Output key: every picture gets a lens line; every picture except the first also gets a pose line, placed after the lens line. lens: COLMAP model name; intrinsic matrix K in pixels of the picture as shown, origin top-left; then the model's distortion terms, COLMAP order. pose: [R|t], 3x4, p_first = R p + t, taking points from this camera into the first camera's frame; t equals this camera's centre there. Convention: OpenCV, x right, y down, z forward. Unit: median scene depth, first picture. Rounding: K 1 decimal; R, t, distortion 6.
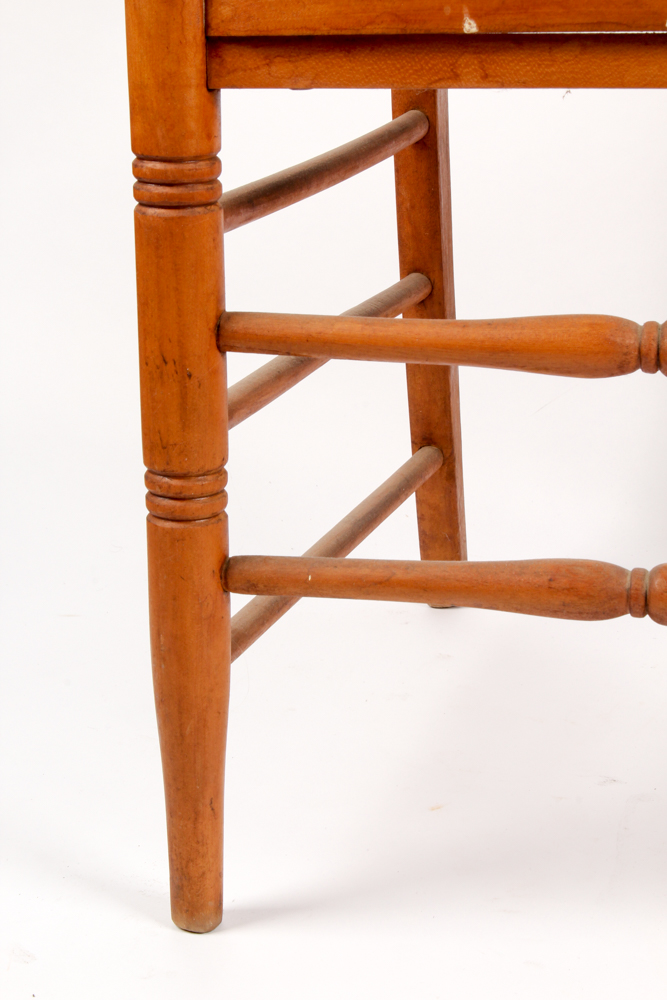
lens RADIAL K [[2194.0, 0, 333.8], [0, 2194.0, 524.3], [0, 0, 1]] dist [0.052230, 0.234863]
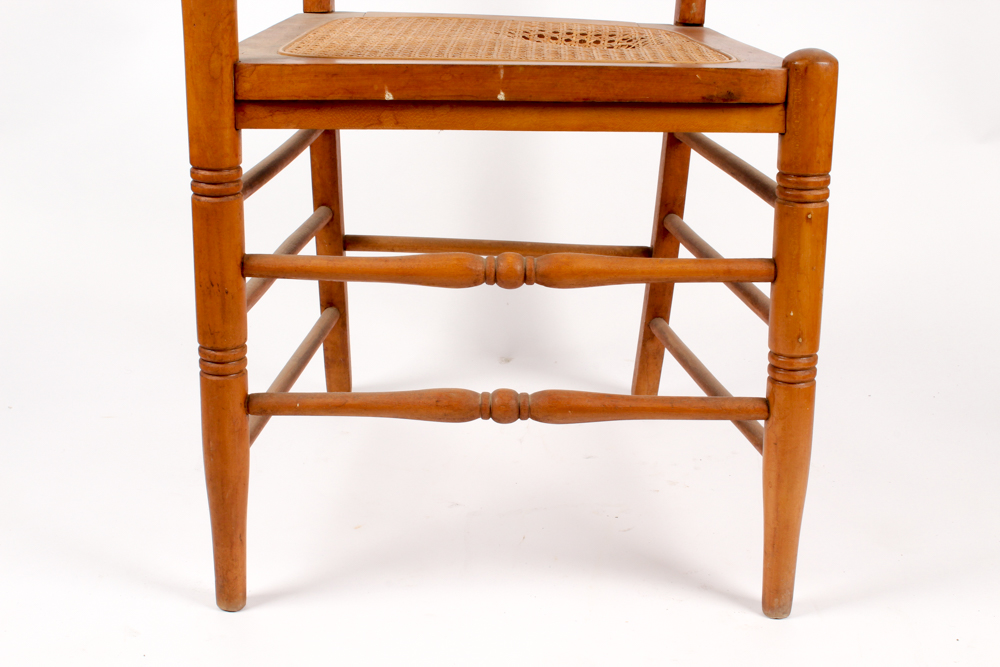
lens RADIAL K [[1477.6, 0, 475.5], [0, 1477.6, 333.6], [0, 0, 1]] dist [-0.032921, -0.021627]
pose [[0.978811, -0.037102, 0.201375, -0.108447], [0.032662, 0.999145, 0.025329, -0.058022], [-0.202143, -0.018215, 0.979187, -0.172205]]
